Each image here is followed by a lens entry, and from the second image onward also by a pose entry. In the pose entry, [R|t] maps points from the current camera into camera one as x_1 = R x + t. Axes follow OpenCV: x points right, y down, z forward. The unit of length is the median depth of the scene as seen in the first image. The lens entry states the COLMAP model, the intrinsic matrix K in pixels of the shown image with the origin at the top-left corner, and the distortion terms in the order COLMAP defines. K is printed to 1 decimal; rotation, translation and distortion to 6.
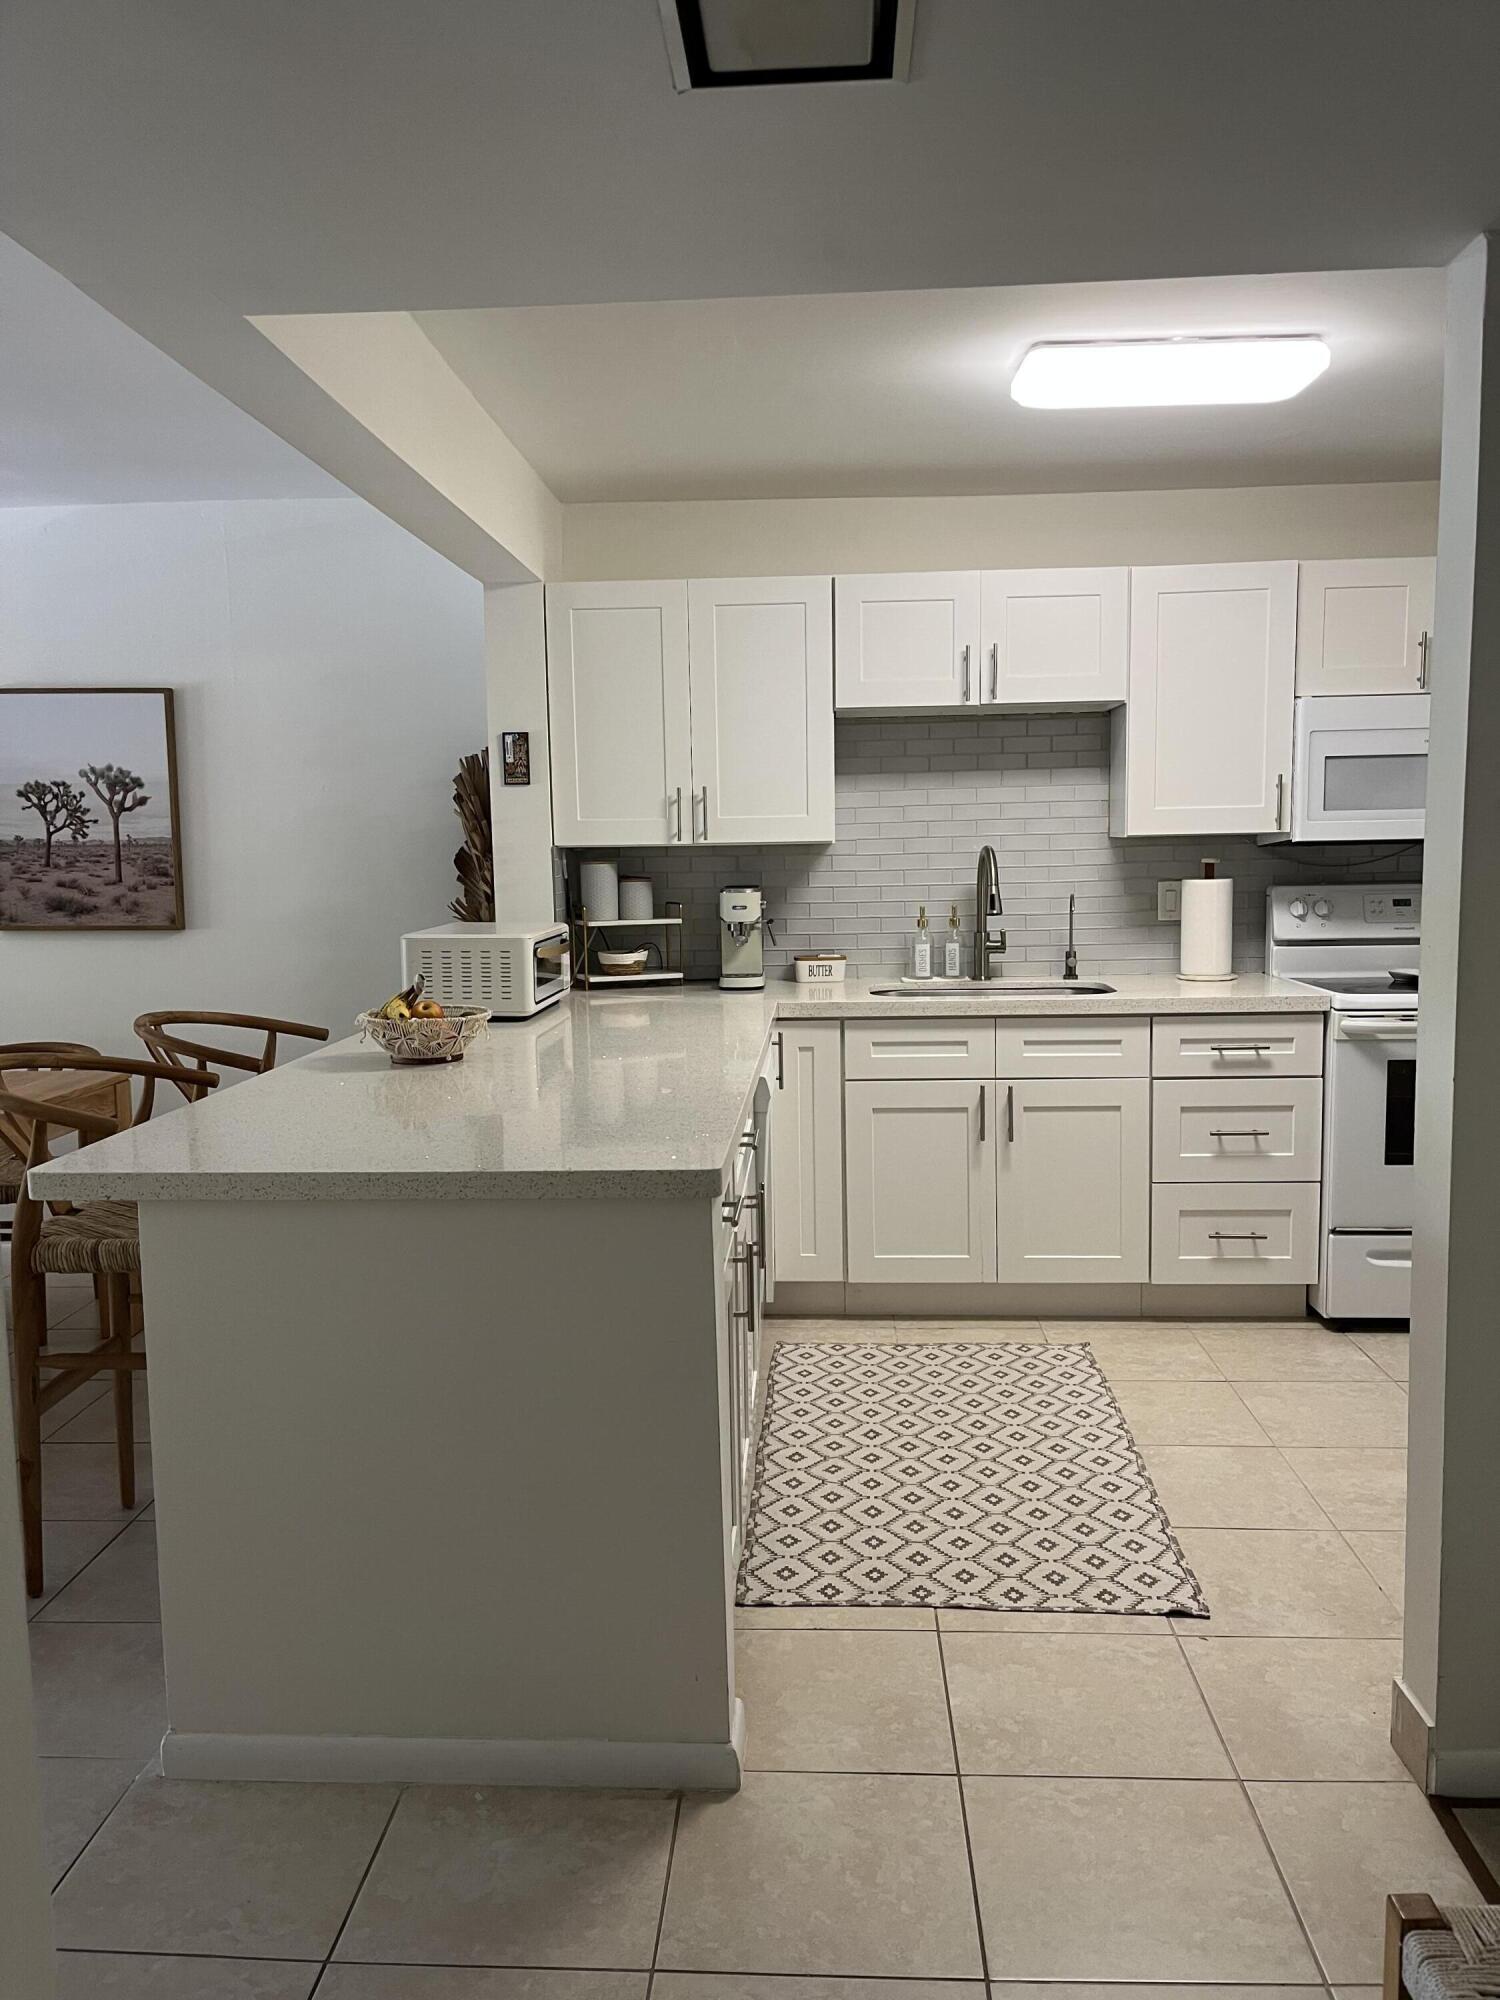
lens RADIAL K [[1506.7, 0, 748.0], [0, 1506.7, 1001.4], [0, 0, 1]] dist [0.049636, -0.006577]
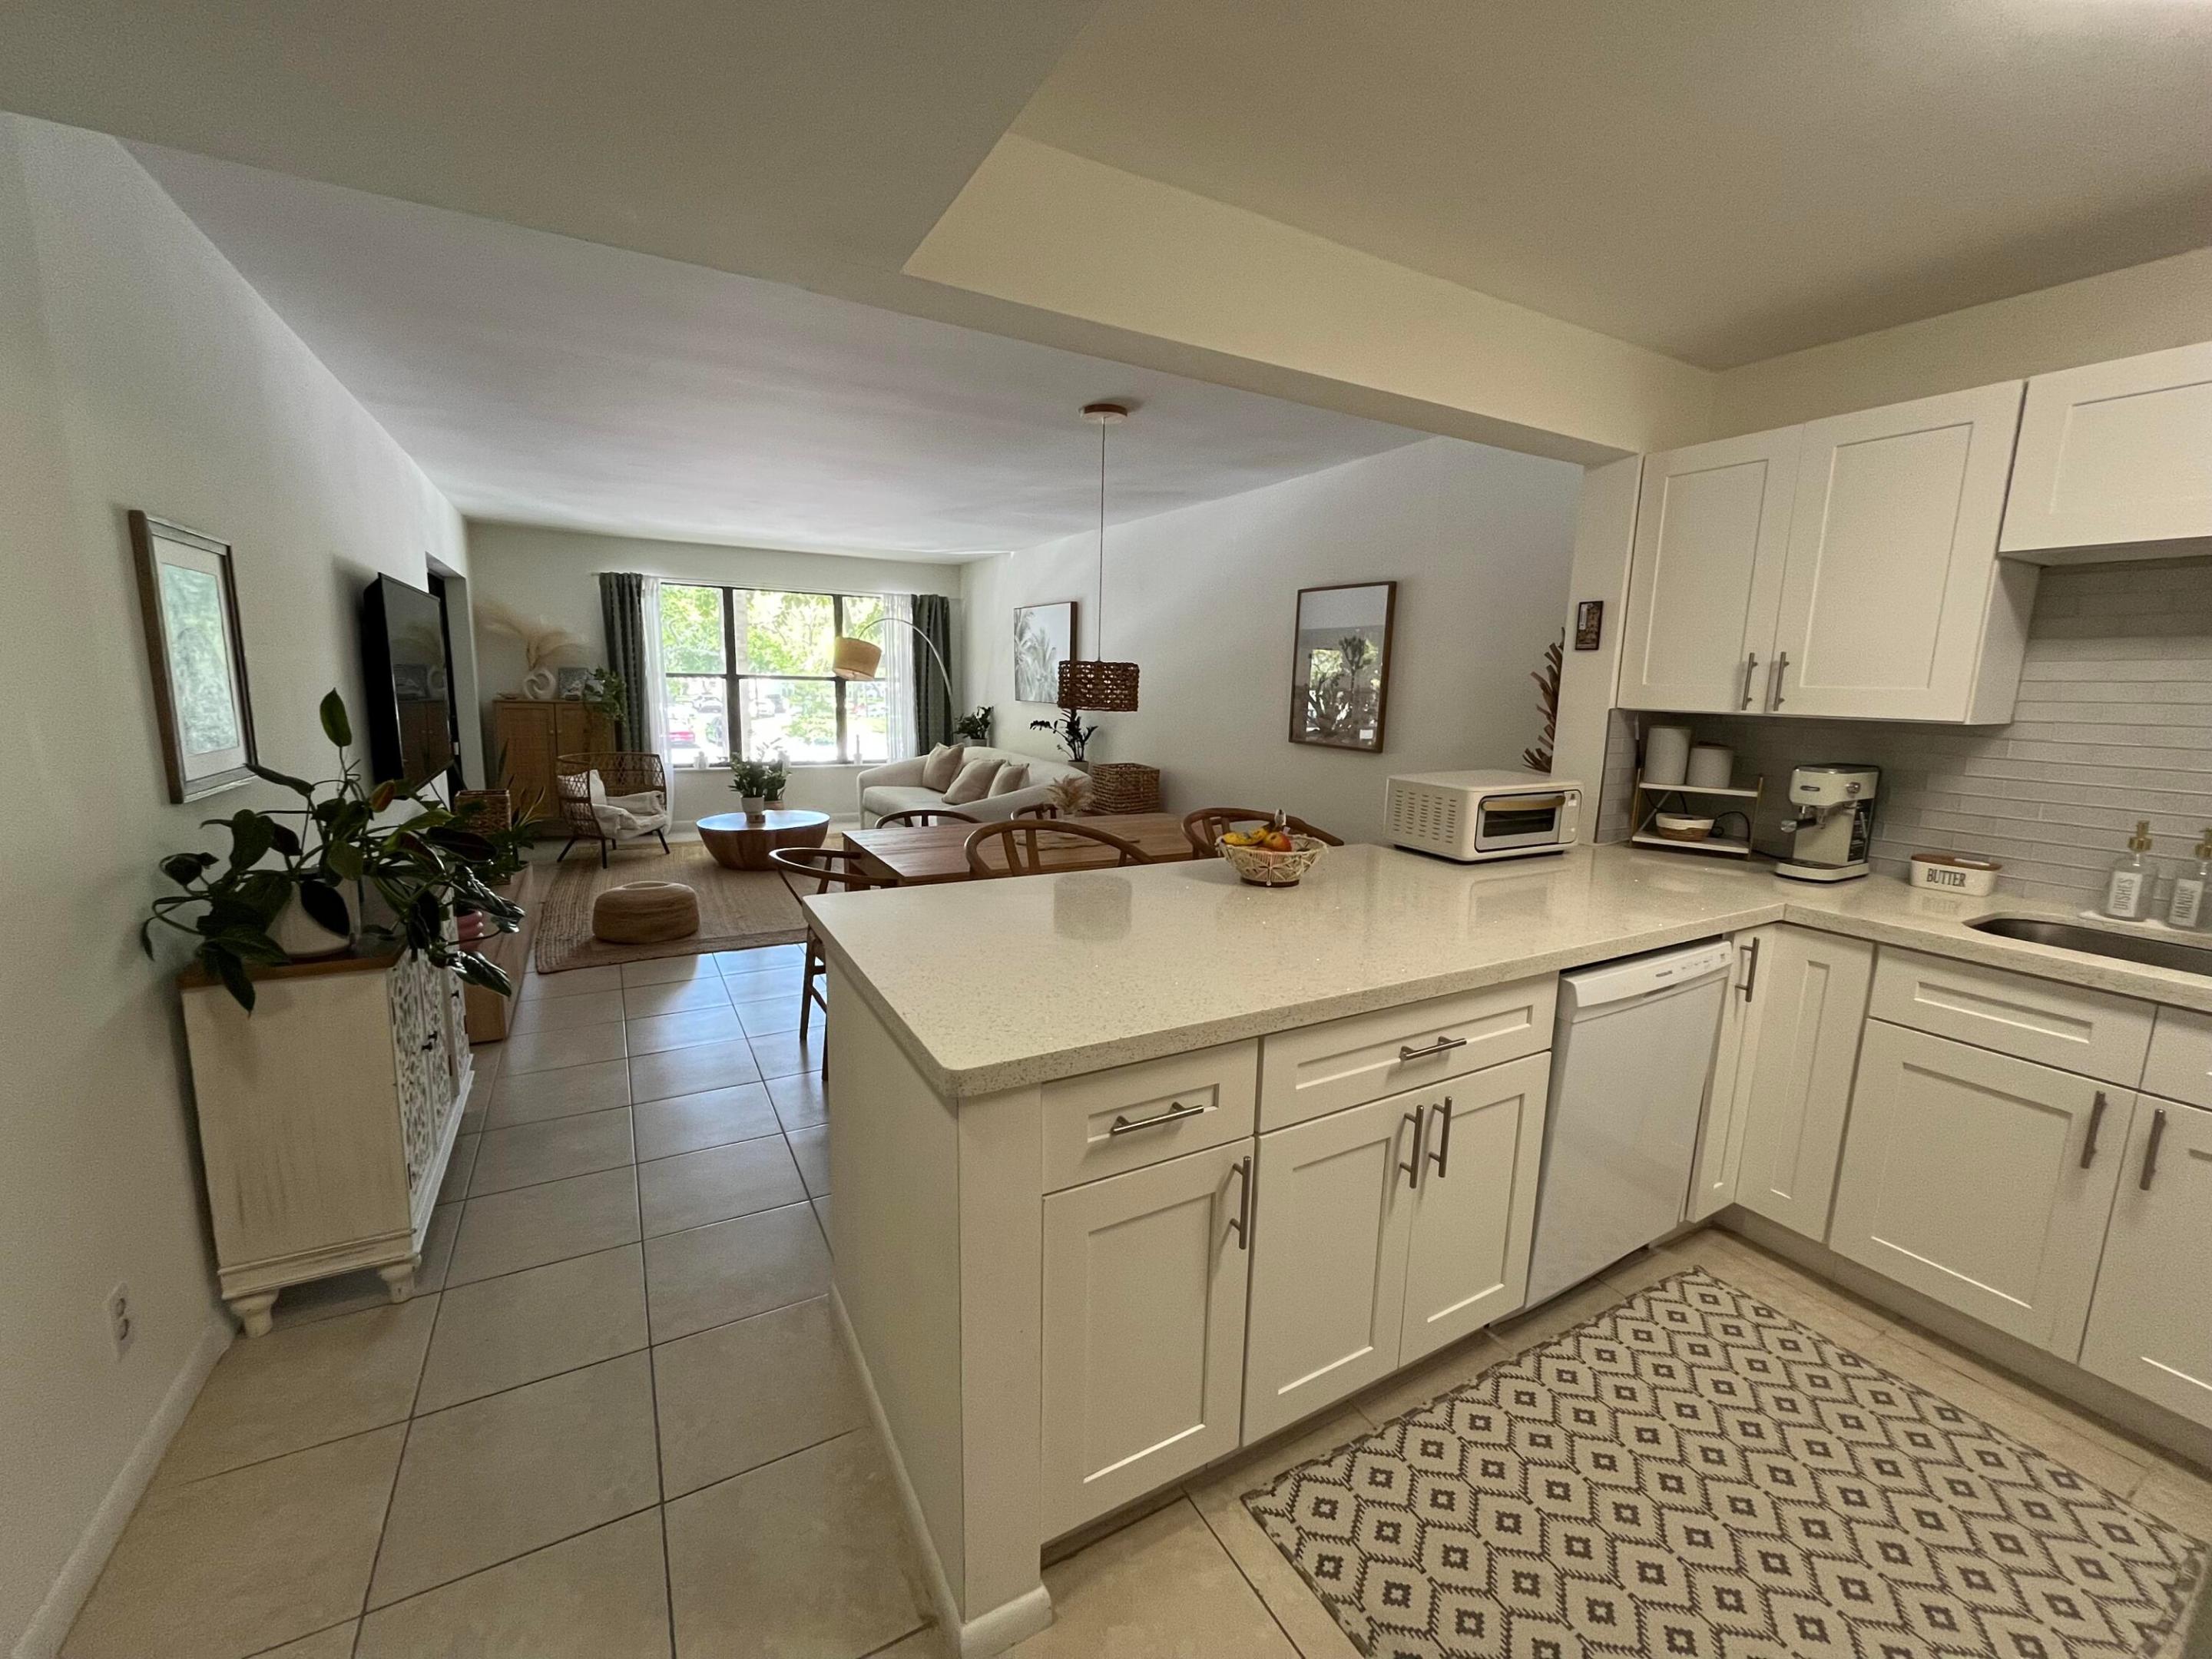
lens RADIAL K [[892.4, 0, 1105.7], [0, 892.4, 823.8], [0, 0, 1]] dist [0.002462, -0.000906]
pose [[0.535178, 0.165467, -0.828375, 0.212782], [-0.123990, 0.985394, 0.116727, -0.051999], [0.835590, 0.040241, 0.547878, 0.361716]]
